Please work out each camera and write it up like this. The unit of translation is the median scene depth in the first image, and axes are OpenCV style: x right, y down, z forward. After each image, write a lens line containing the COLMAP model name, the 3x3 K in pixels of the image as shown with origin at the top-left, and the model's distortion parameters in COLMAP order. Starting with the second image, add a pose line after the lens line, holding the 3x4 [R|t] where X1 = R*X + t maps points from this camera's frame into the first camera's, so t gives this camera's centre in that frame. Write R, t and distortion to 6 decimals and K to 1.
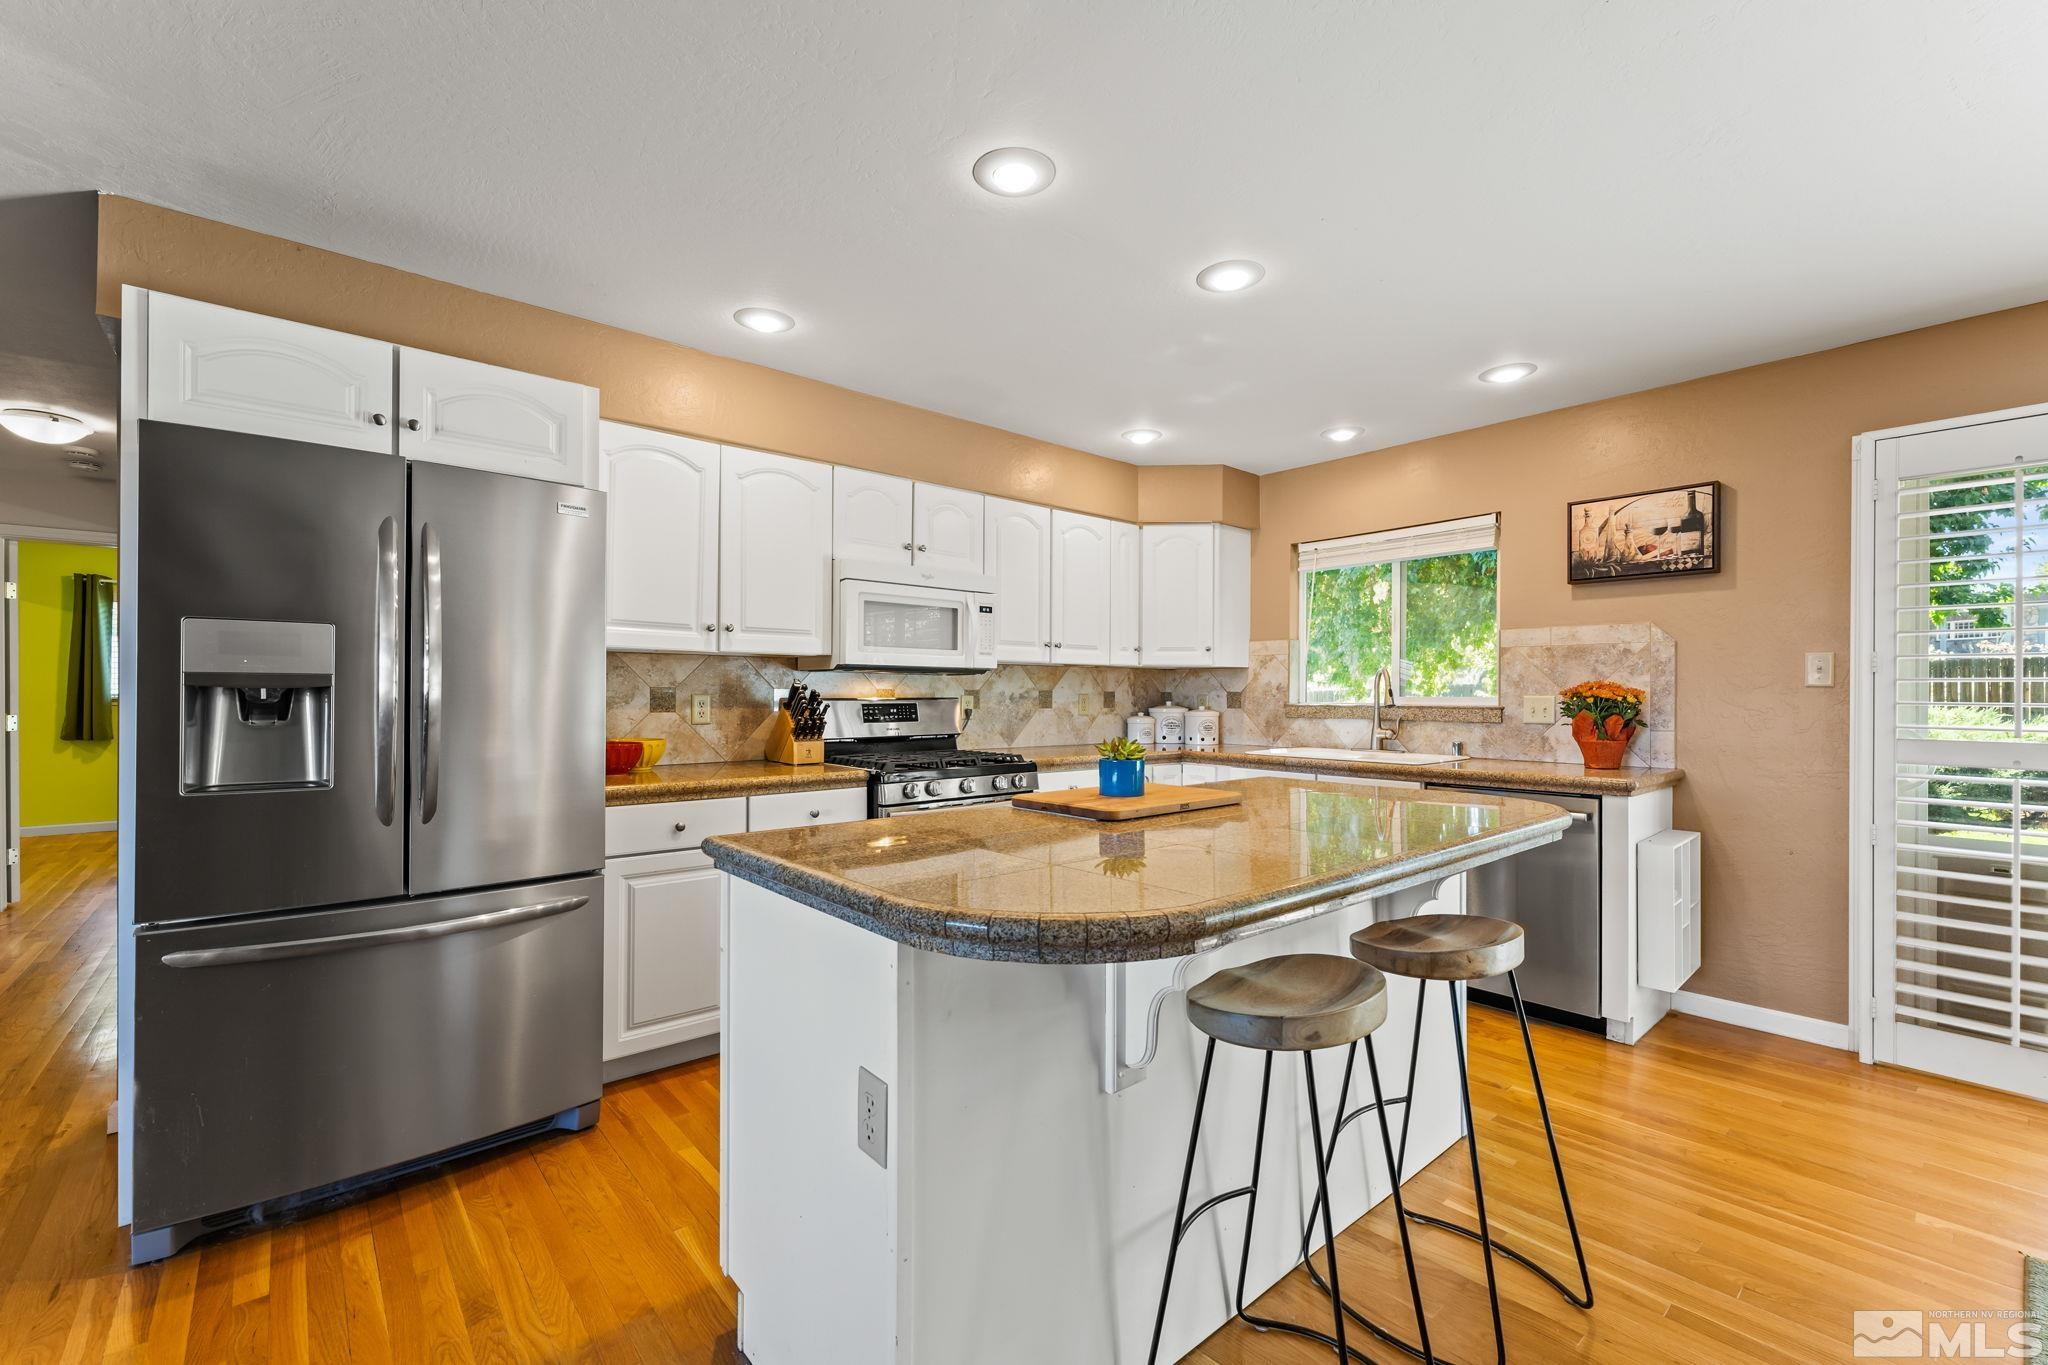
lens RADIAL K [[853.8, 0, 1028.7], [0, 853.8, 691.8], [0, 0, 1]] dist [0.000333, -0.000091]
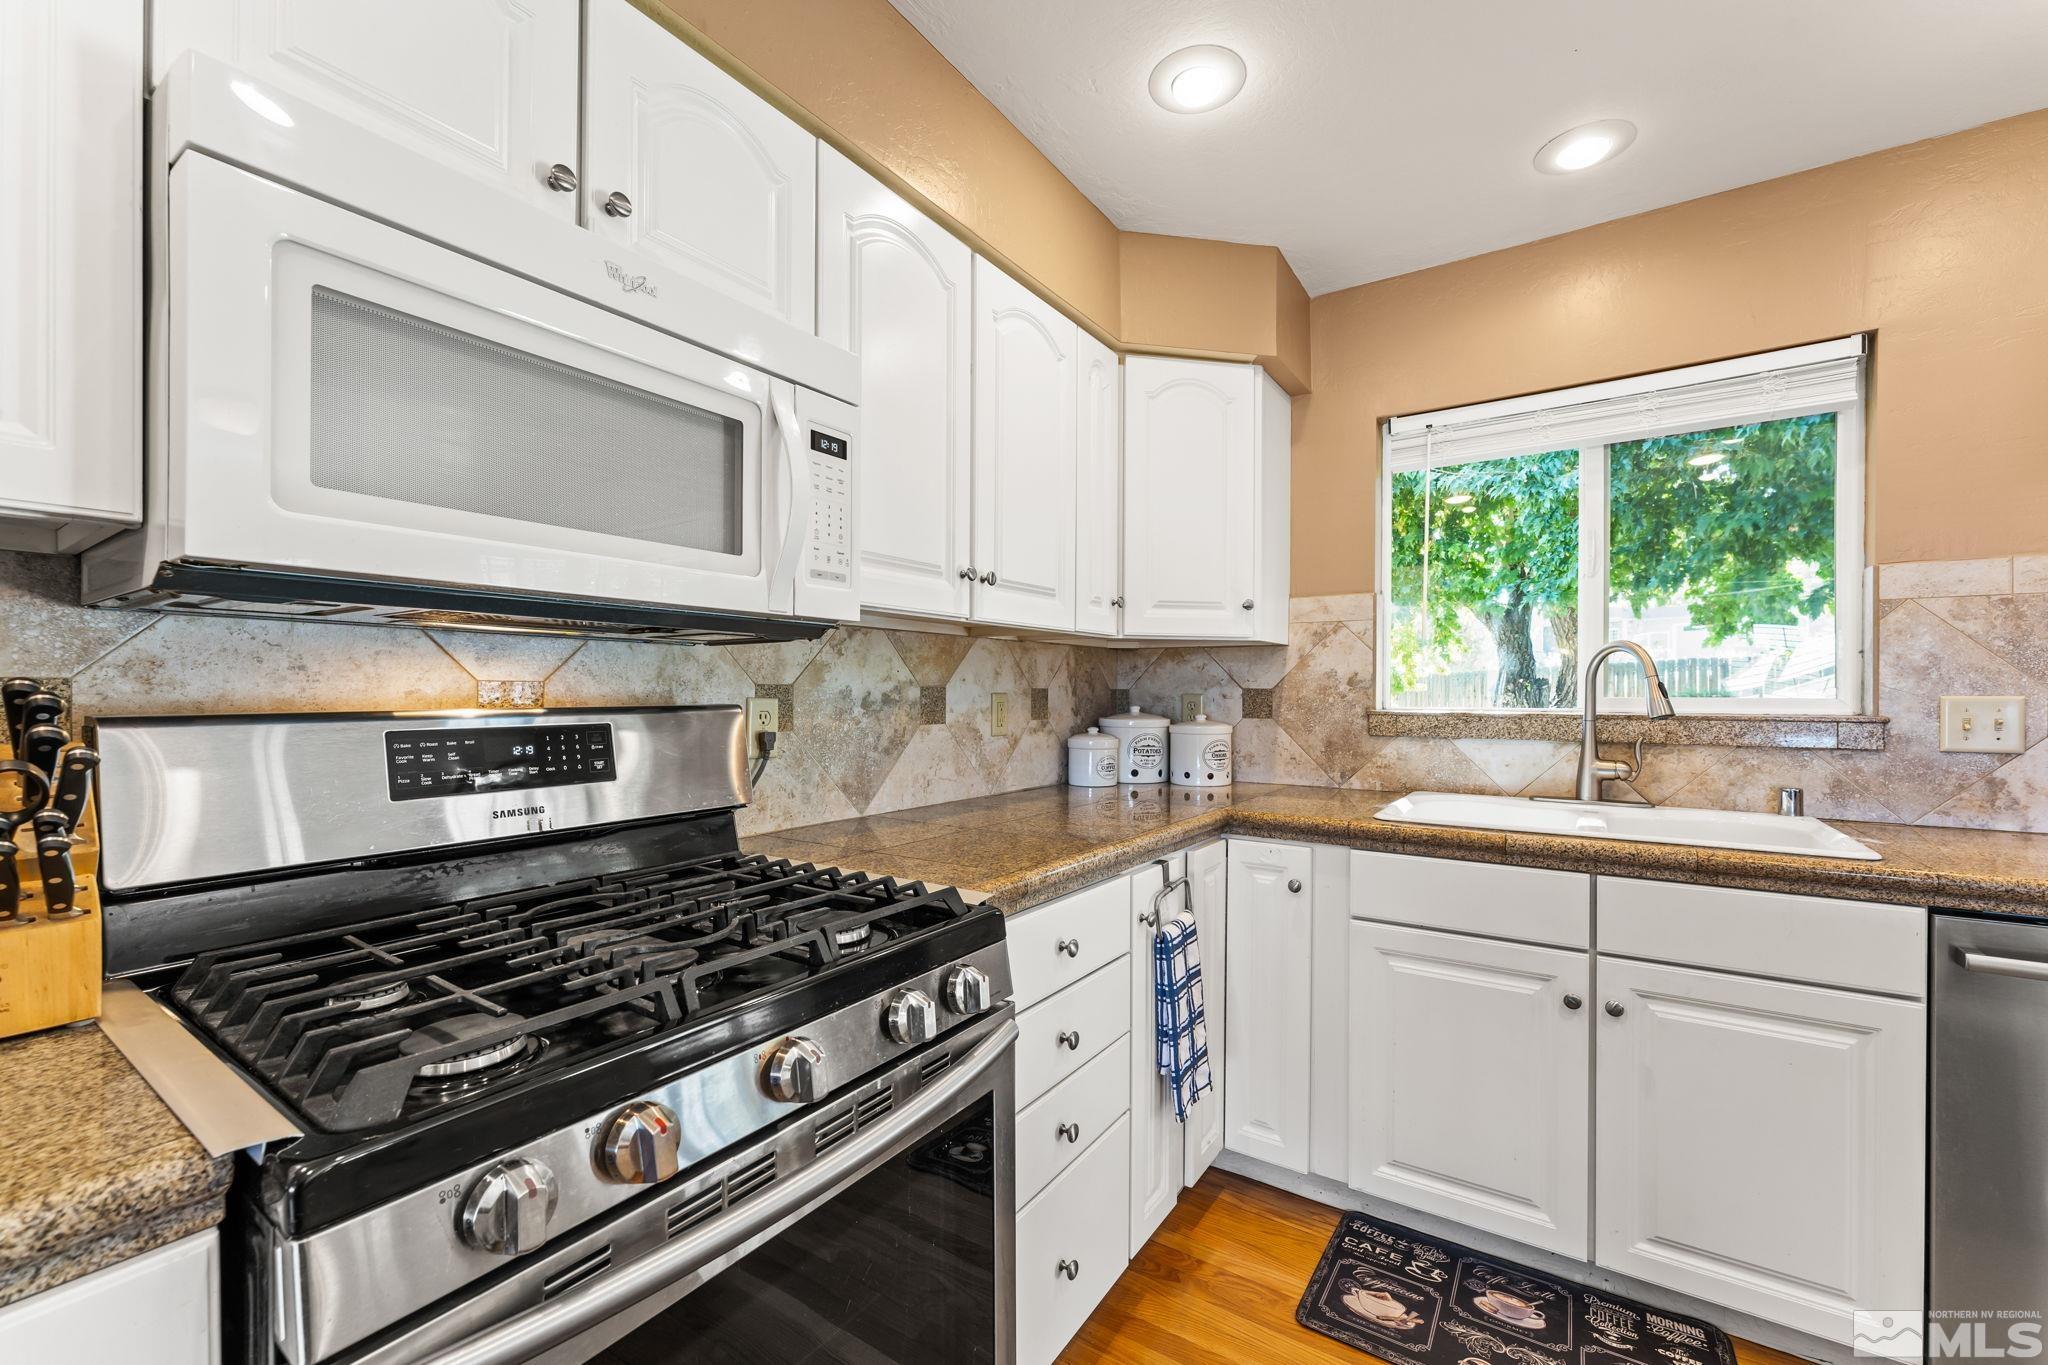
lens RADIAL K [[832.4, 0, 1015.5], [0, 832.4, 685.9], [0, 0, 1]] dist [-0.003164, -0.000206]
pose [[0.968285, -0.000203, 0.249850, -0.054320], [0.001068, 0.999994, -0.003326, -0.000031], [-0.249848, 0.003487, 0.968279, 0.589411]]
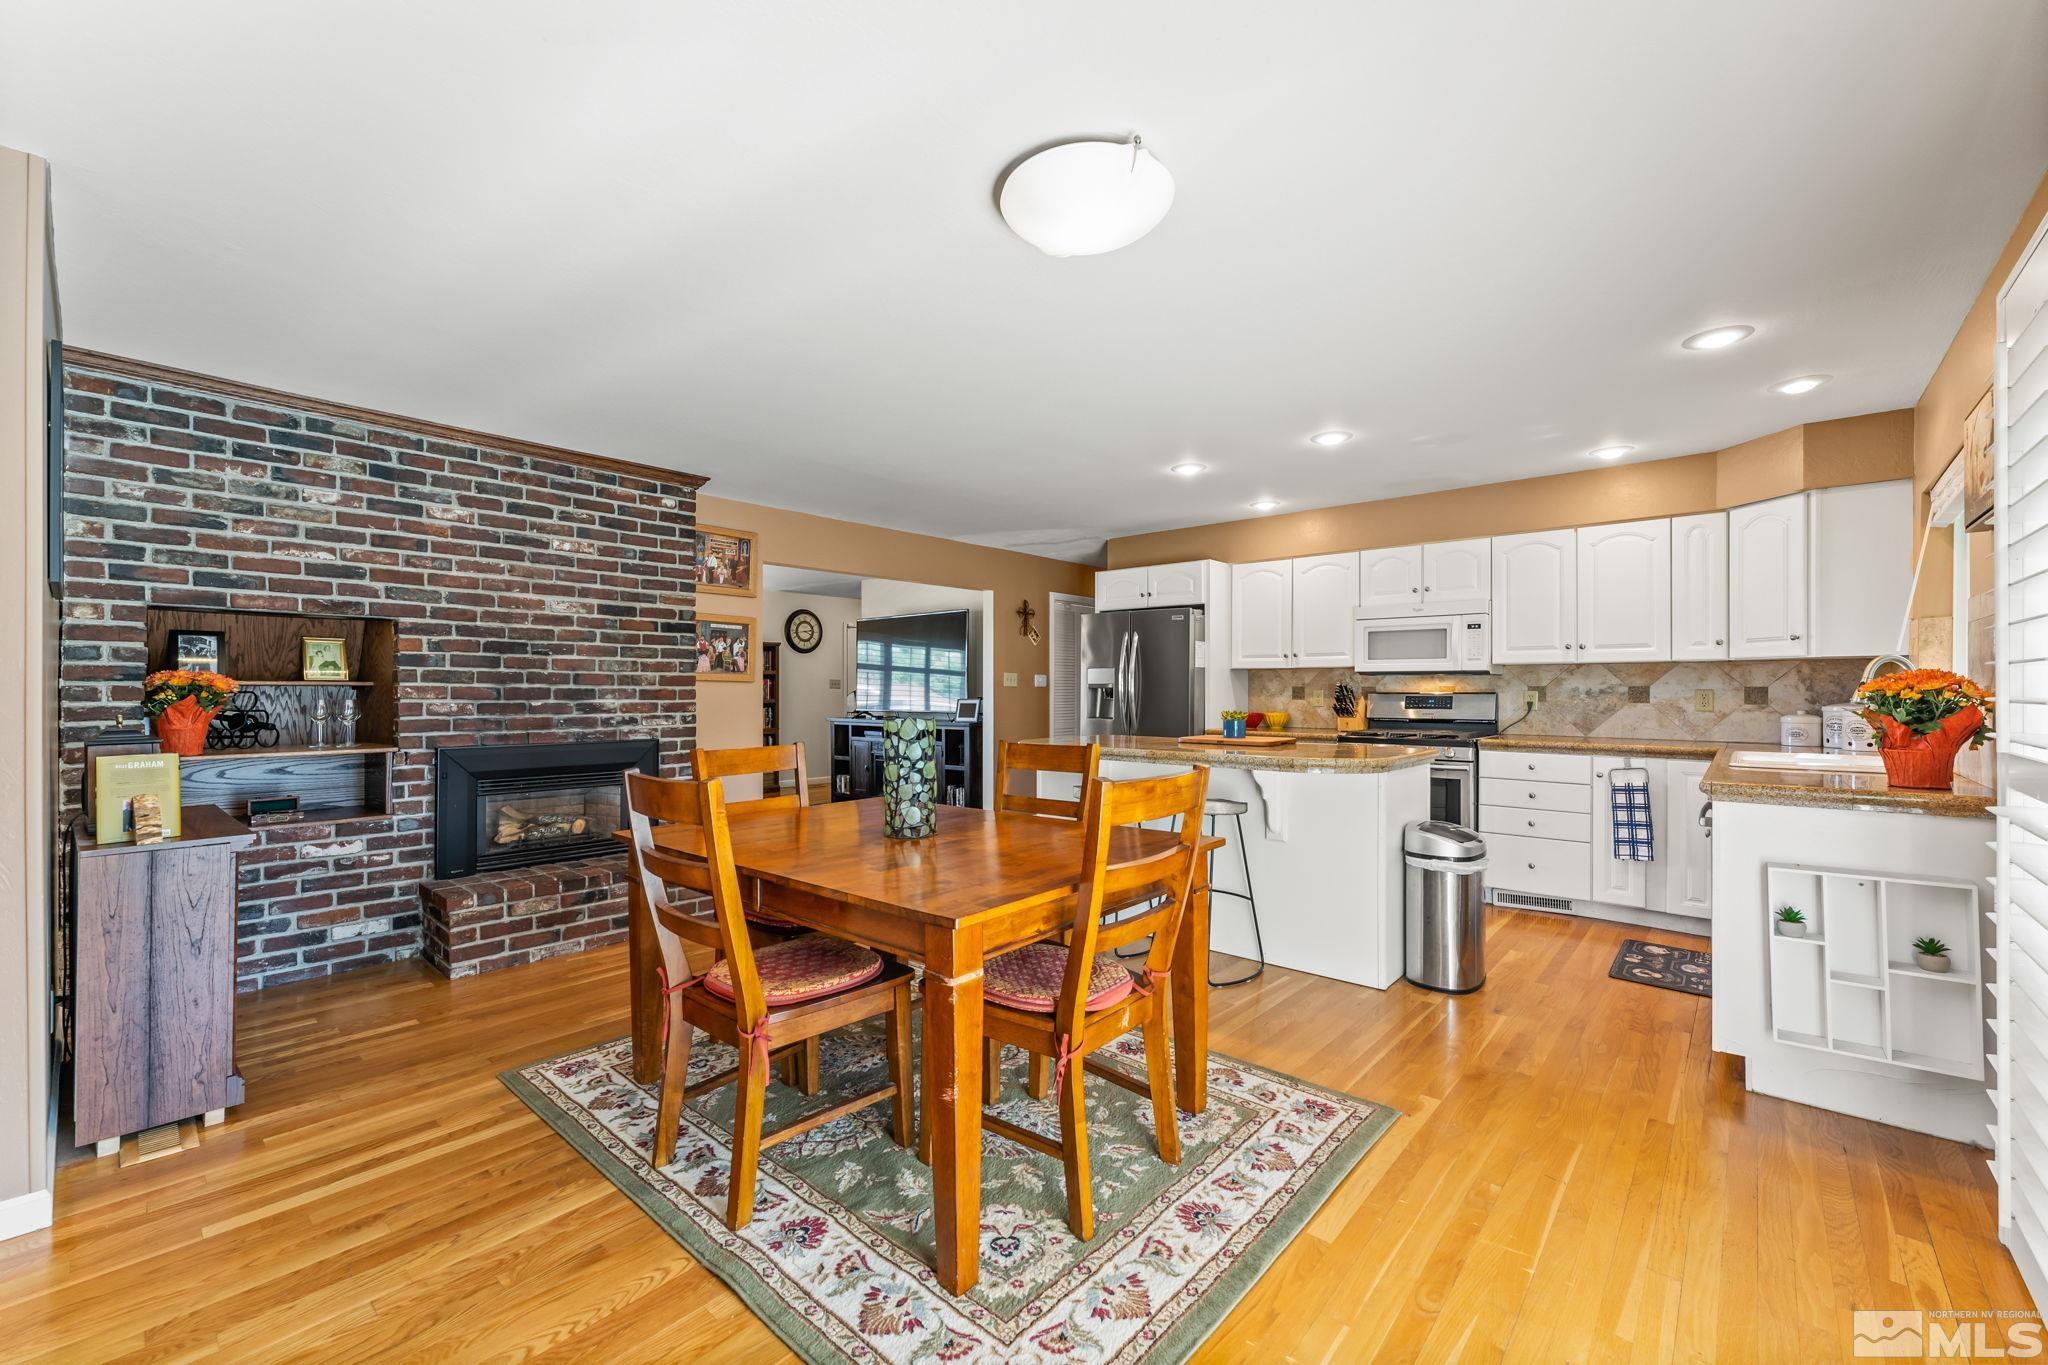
lens RADIAL K [[832.4, 0, 1015.5], [0, 832.4, 685.9], [0, 0, 1]] dist [-0.003164, -0.000206]
pose [[0.124622, -0.009905, -0.992155, 1.019005], [-0.001301, 0.999948, -0.010146, 0.010254], [0.992203, 0.002555, 0.124602, 0.111489]]
